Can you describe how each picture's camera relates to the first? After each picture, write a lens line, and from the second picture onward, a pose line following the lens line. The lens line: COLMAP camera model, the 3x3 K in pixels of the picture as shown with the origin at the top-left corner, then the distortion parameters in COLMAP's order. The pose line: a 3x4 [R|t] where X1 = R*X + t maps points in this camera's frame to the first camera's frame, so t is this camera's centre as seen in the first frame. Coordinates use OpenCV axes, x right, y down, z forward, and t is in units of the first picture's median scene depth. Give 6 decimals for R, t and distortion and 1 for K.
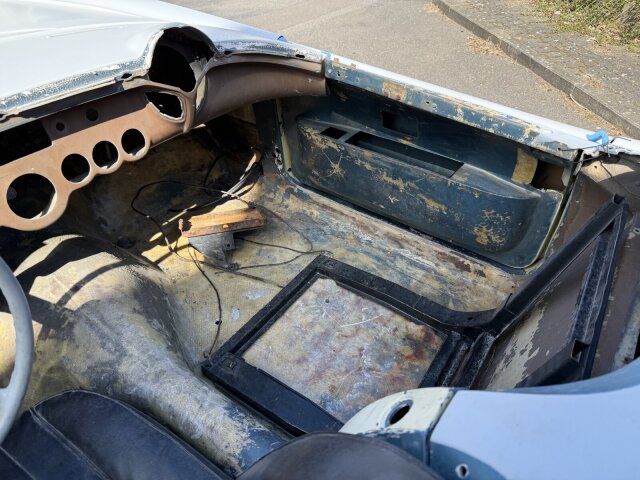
lens RADIAL K [[456.8, 0, 320.7], [0, 456.8, 239.8], [0, 0, 1]] dist [-0.000498, -0.014072]
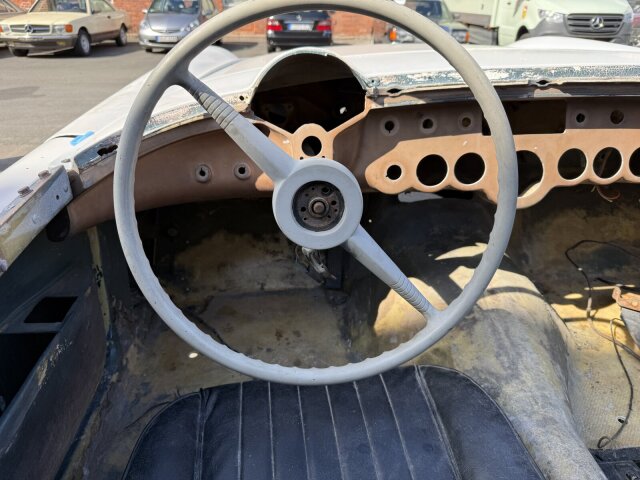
lens RADIAL K [[456.8, 0, 319.1], [0, 456.8, 239.6], [0, 0, 1]] dist [-0.000498, -0.014072]
pose [[0.630887, 0.337572, -0.698589, -0.147556], [-0.471205, 0.882023, 0.000672, 0.192512], [0.616398, 0.328755, 0.715523, 0.069227]]
